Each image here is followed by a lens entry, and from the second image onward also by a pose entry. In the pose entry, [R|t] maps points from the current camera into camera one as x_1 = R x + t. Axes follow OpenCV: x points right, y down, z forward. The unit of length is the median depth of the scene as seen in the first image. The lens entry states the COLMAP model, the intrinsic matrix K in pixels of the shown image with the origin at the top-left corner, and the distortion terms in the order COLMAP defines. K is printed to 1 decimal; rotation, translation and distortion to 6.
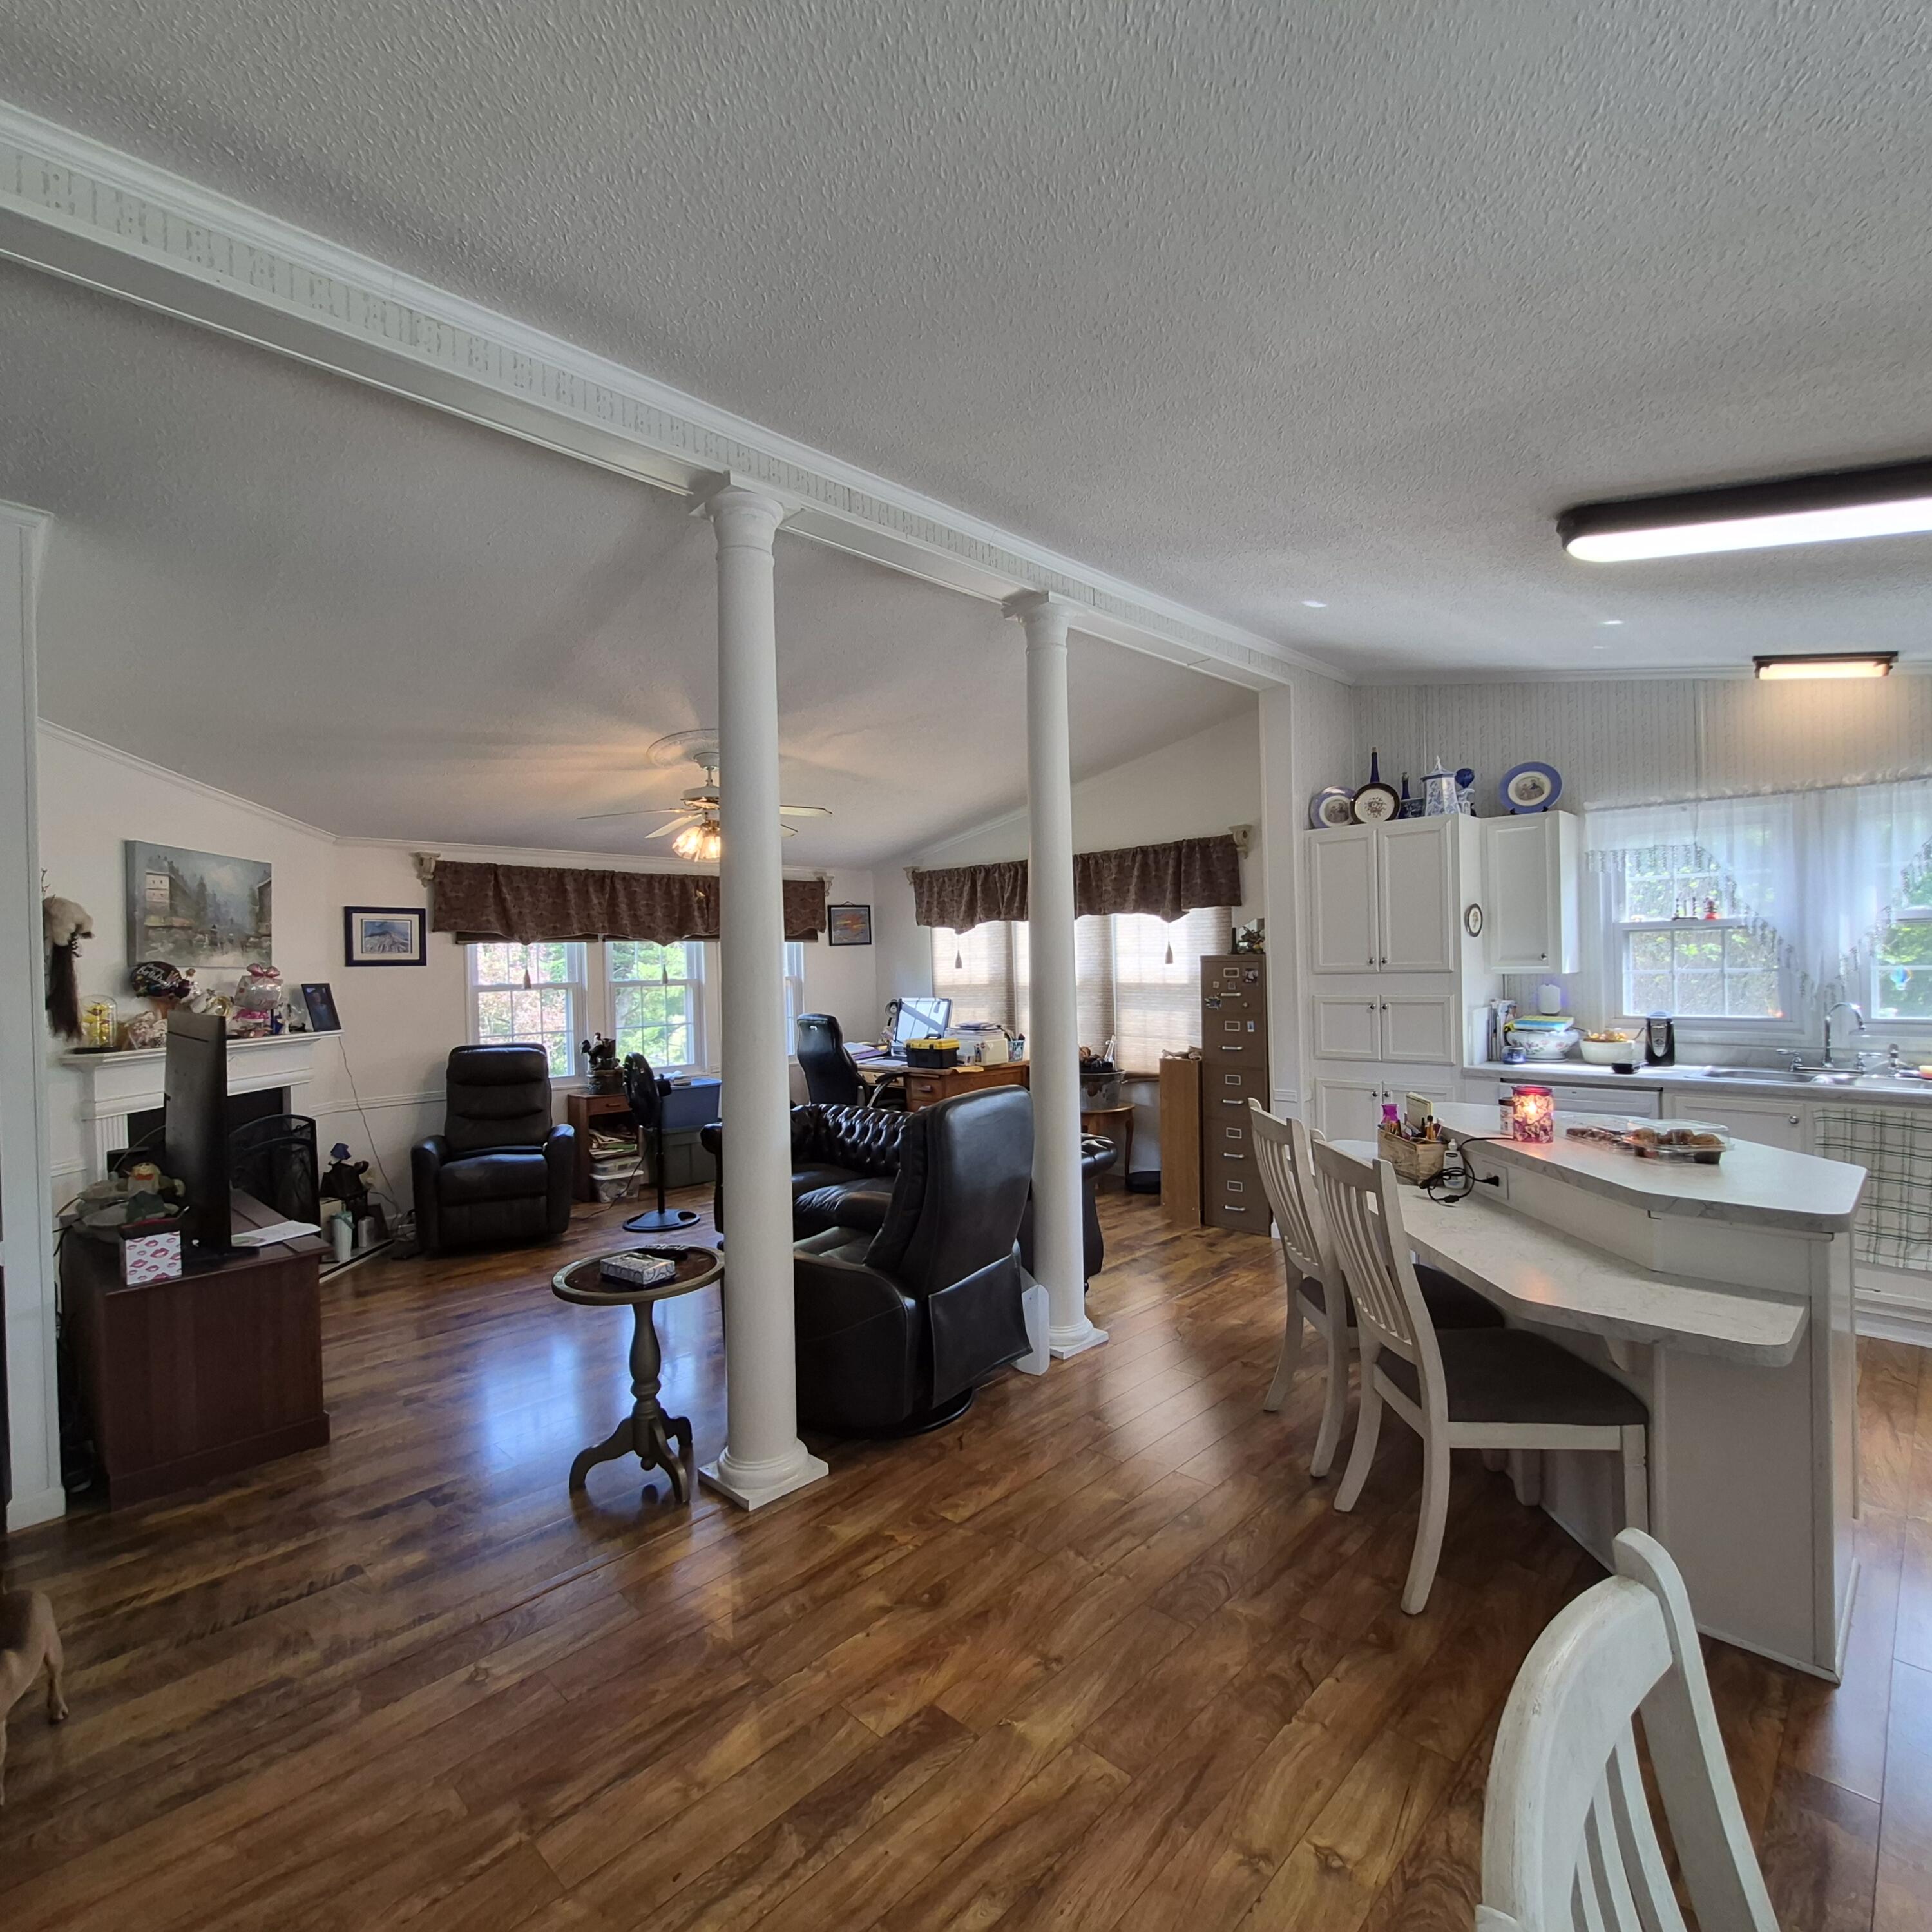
lens RADIAL K [[1005.9, 0, 984.2], [0, 1005.9, 971.6], [0, 0, 1]] dist [0.002477, -0.001455]
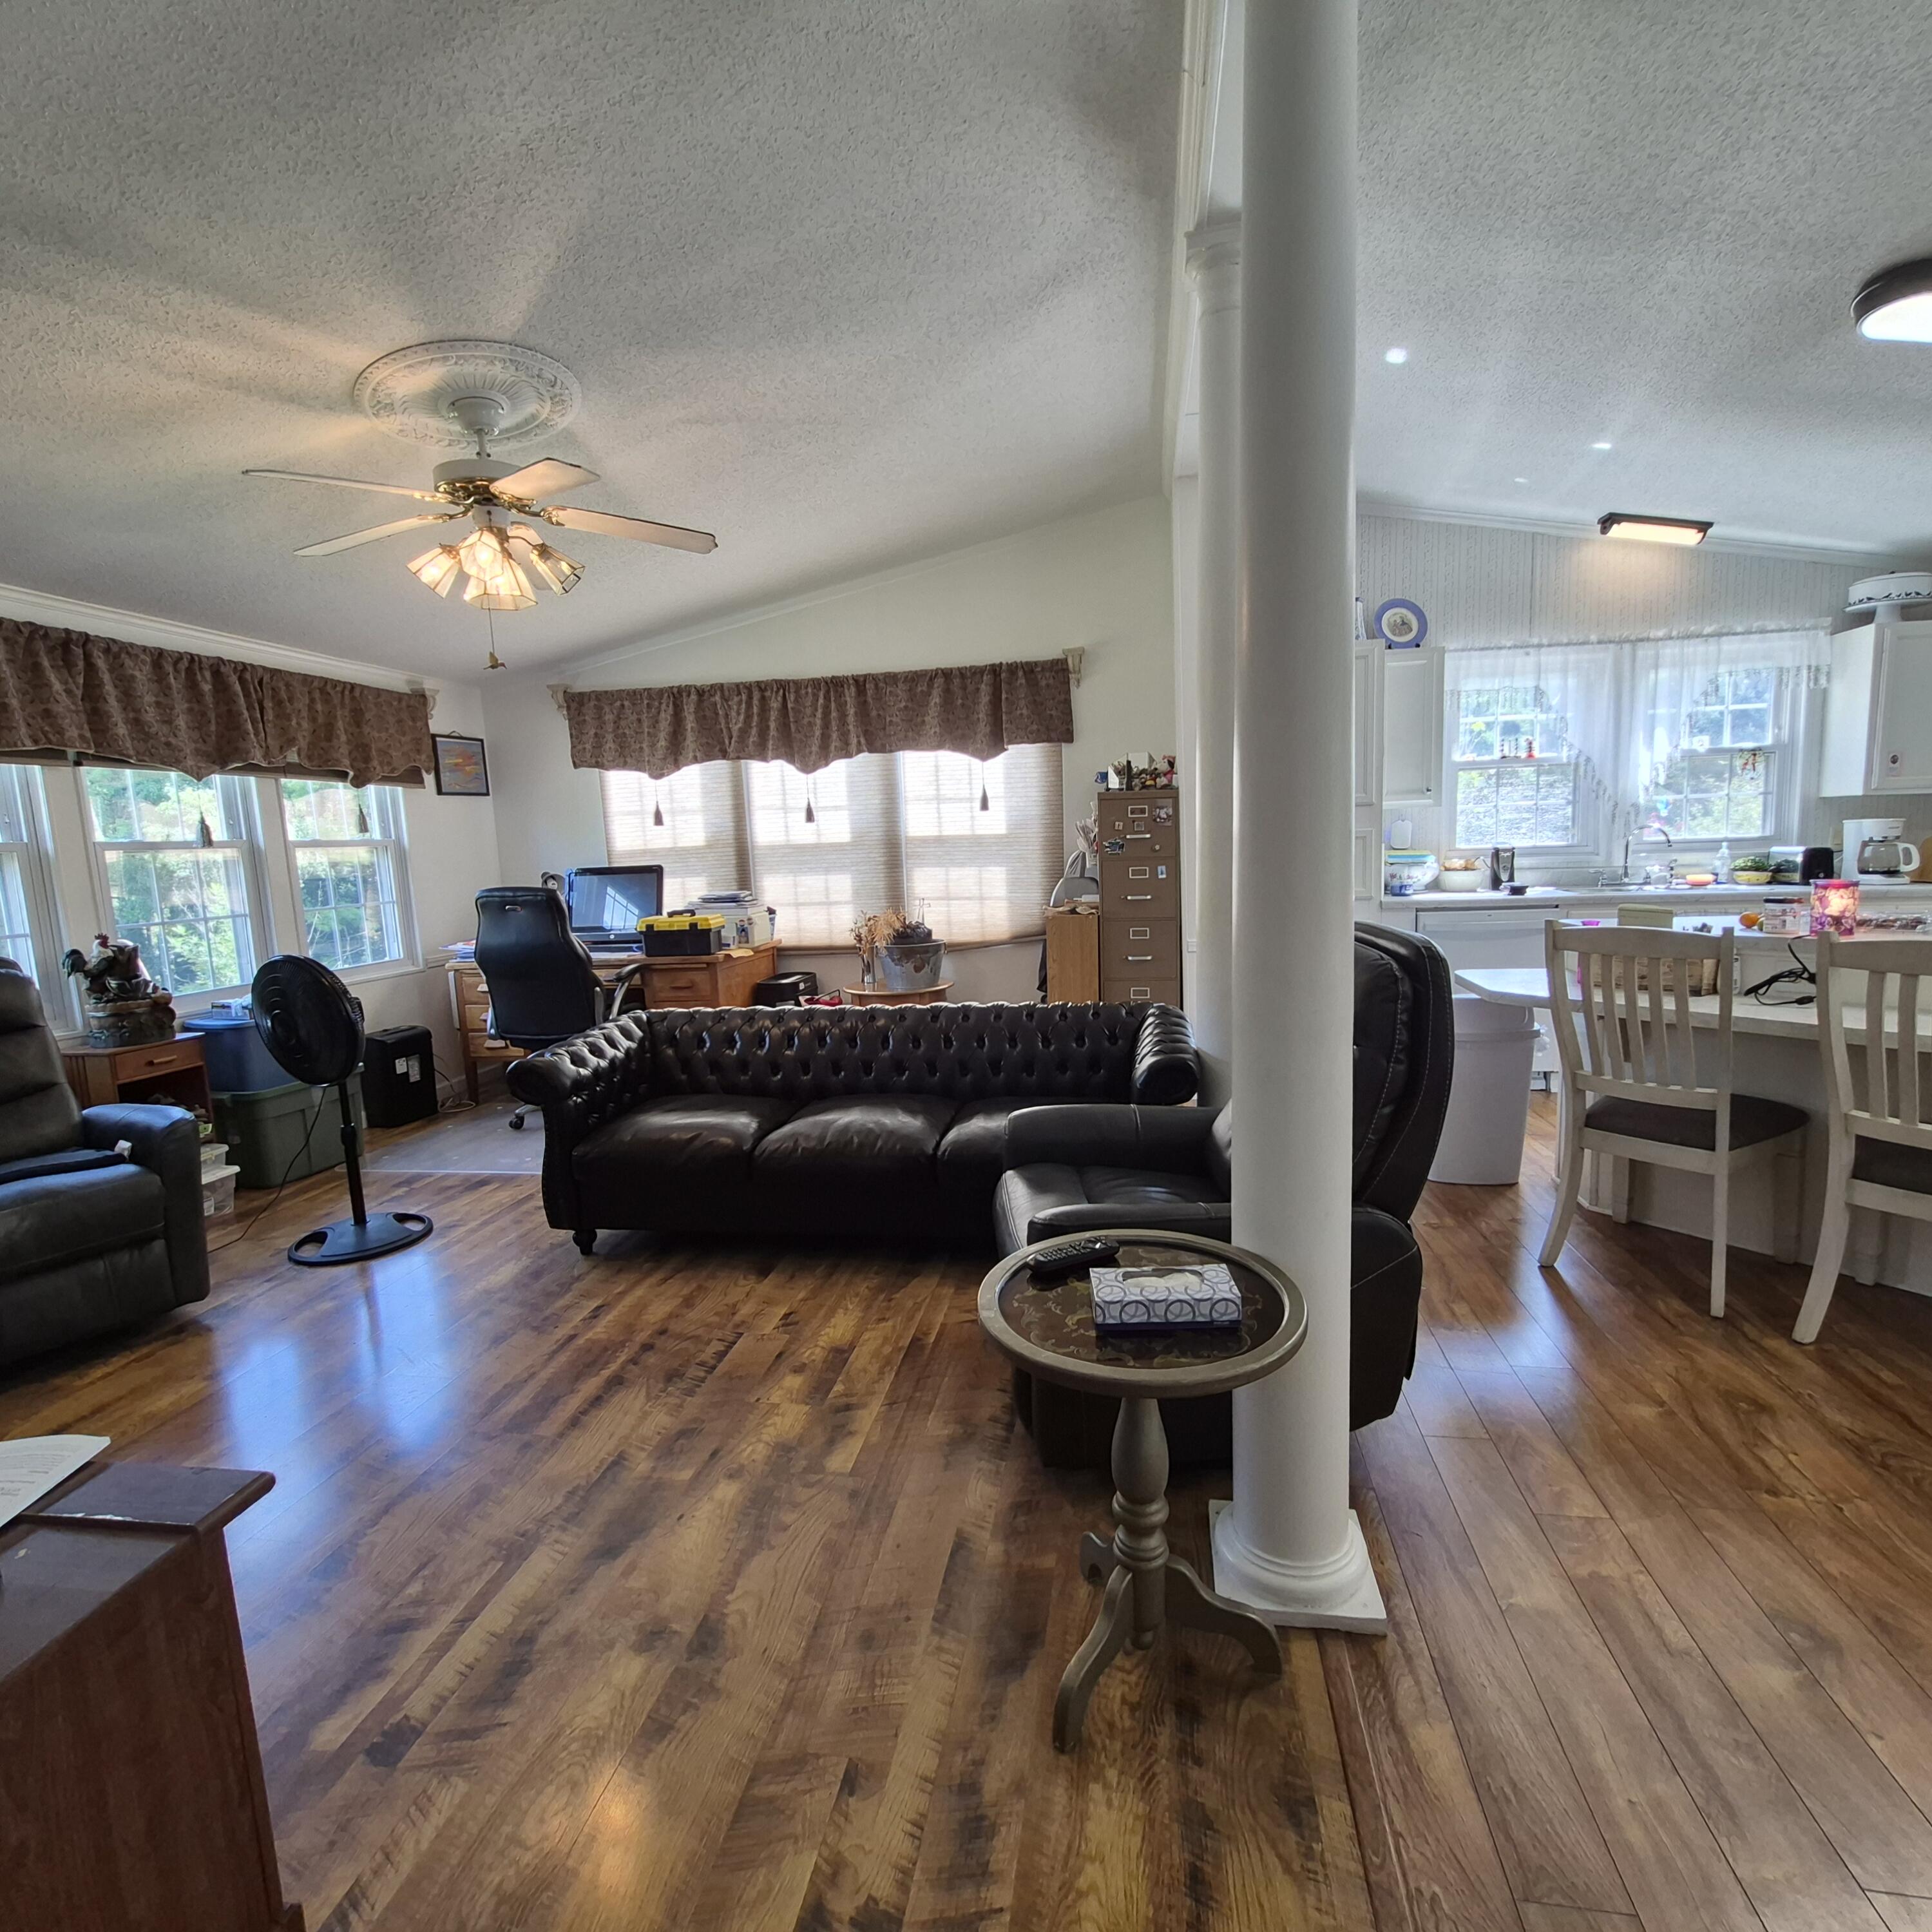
lens RADIAL K [[1005.9, 0, 983.2], [0, 1005.9, 977.3], [0, 0, 1]] dist [0.002477, -0.001455]
pose [[0.821517, -0.086287, 0.563617, -0.333683], [0.023911, 0.992827, 0.117145, 0.034874], [-0.569682, -0.082760, 0.817687, 0.312234]]
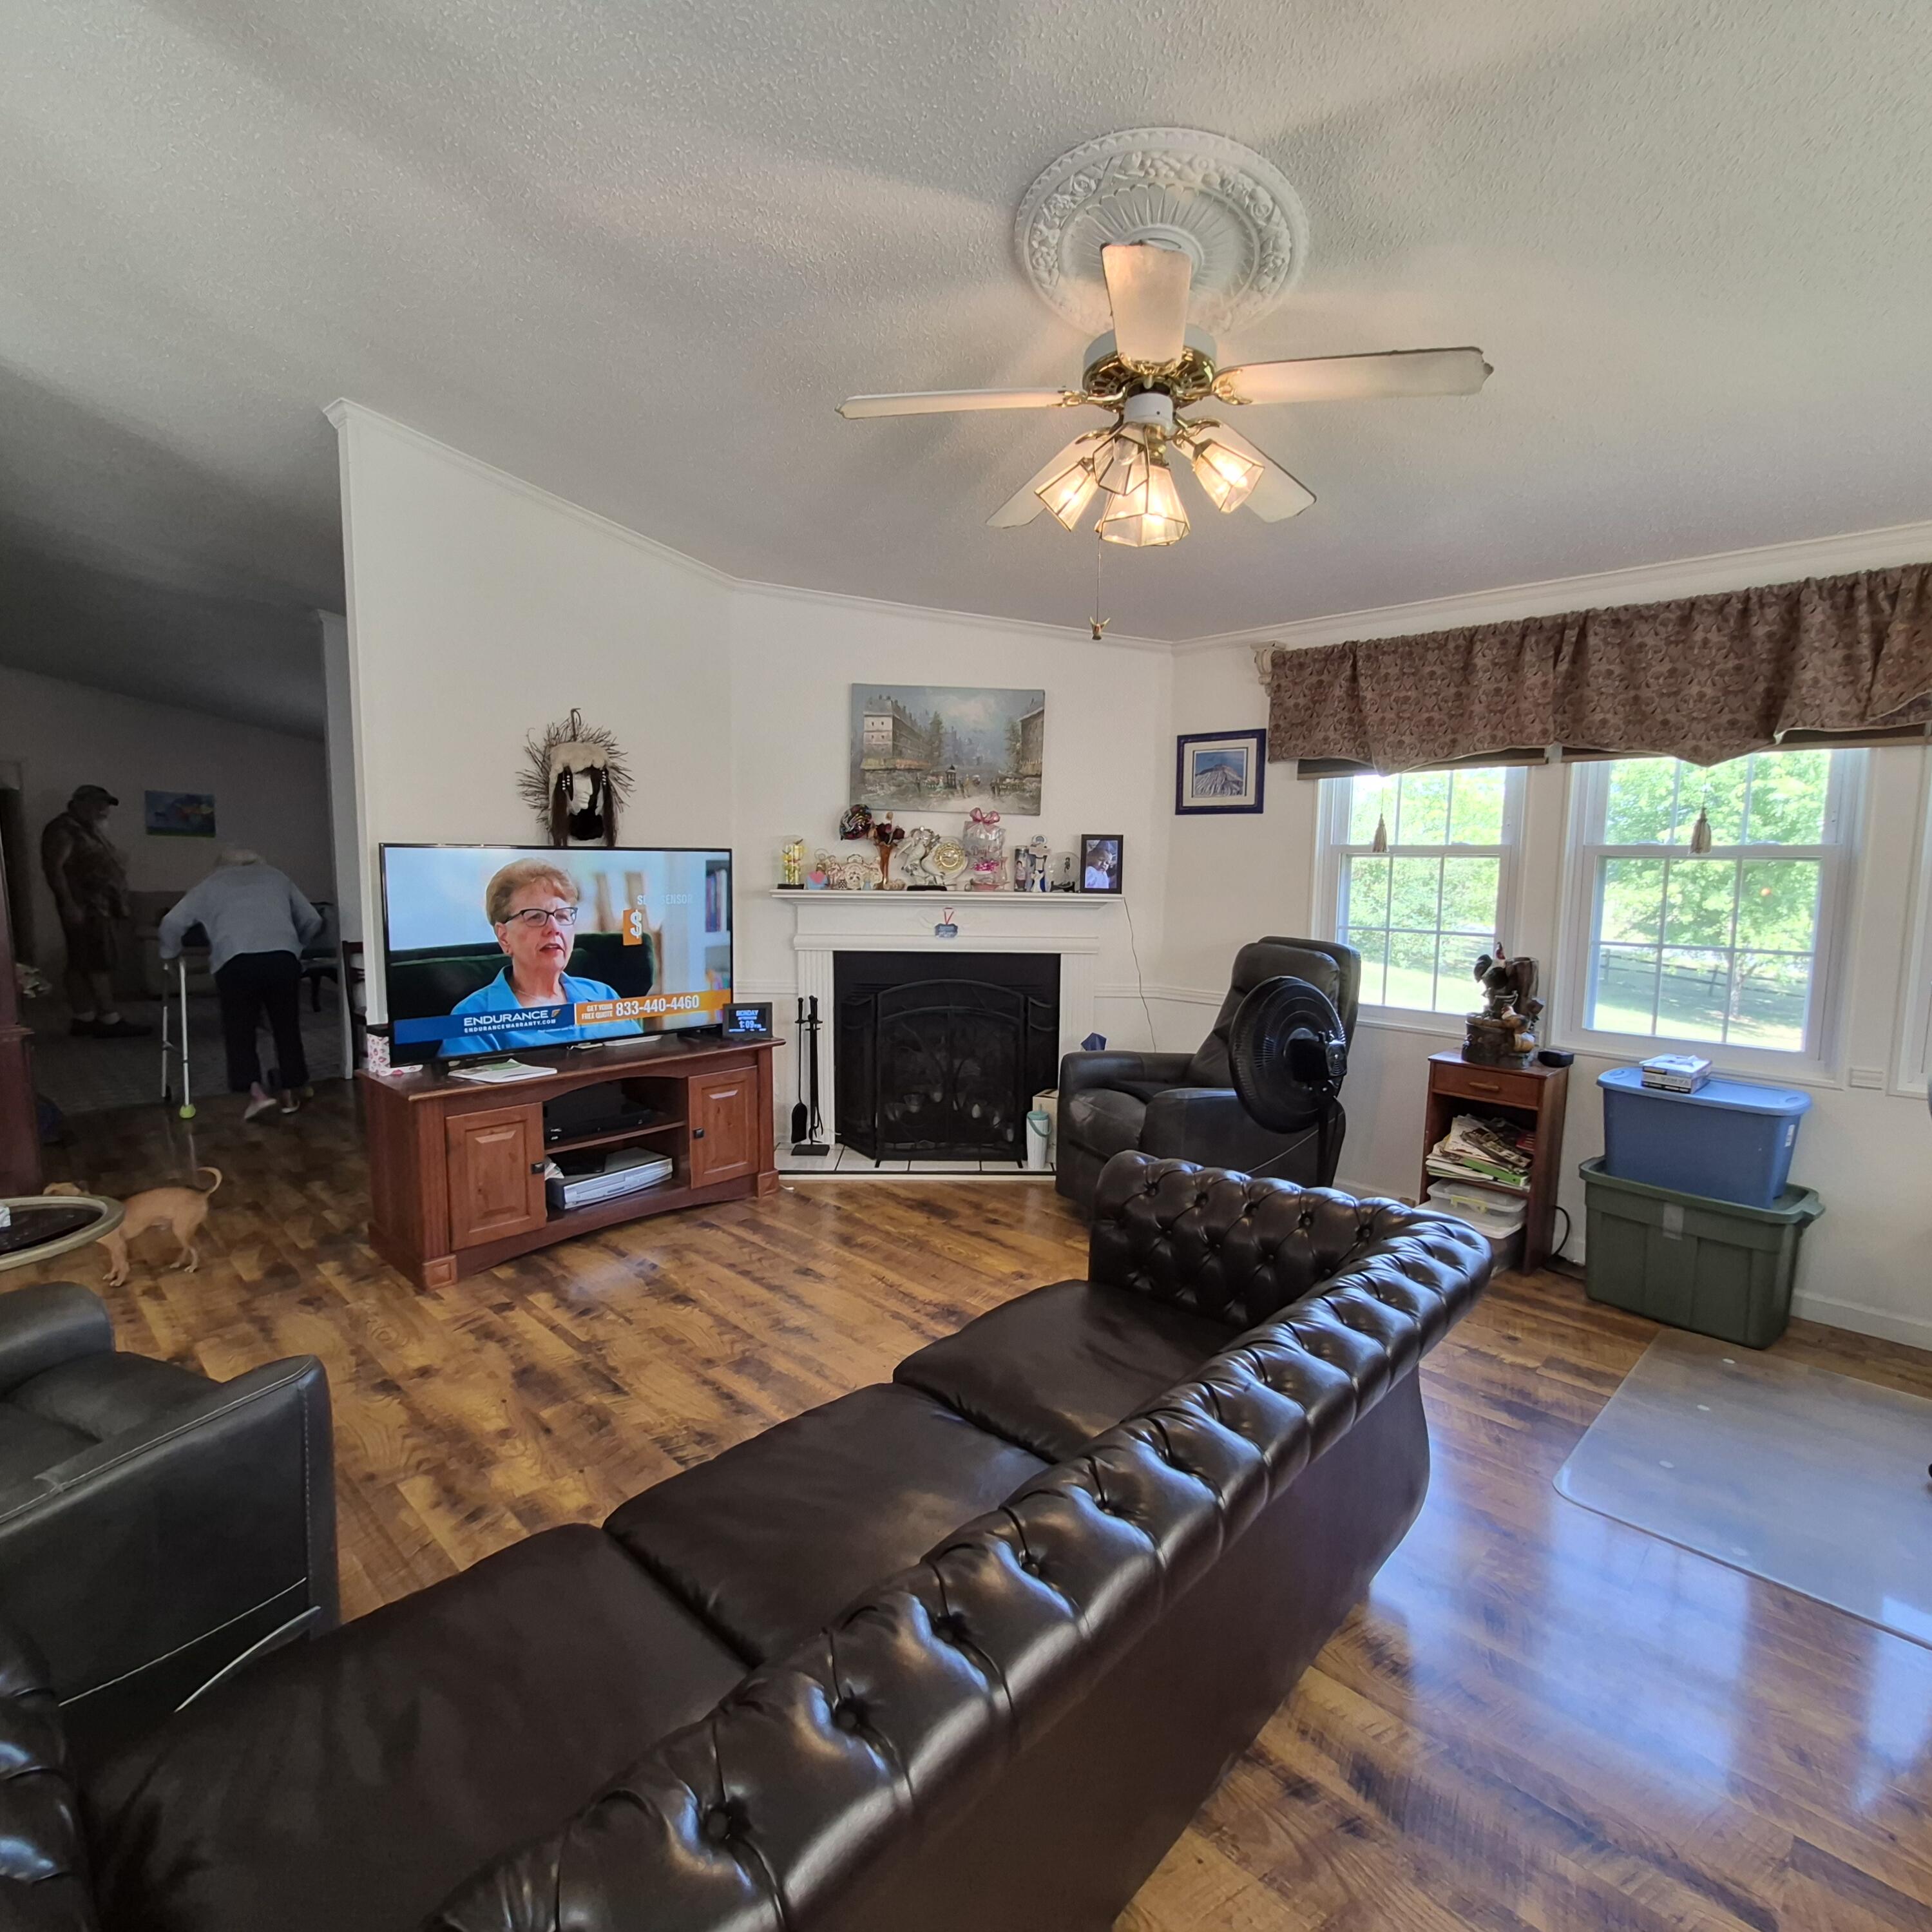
lens RADIAL K [[1005.9, 0, 973.6], [0, 1005.9, 963.6], [0, 0, 1]] dist [0.002477, -0.001455]
pose [[0.001602, 0.128136, -0.991755, 0.139735], [-0.020860, 0.991545, 0.128076, 0.012155], [0.999781, 0.020483, 0.004262, 0.808187]]
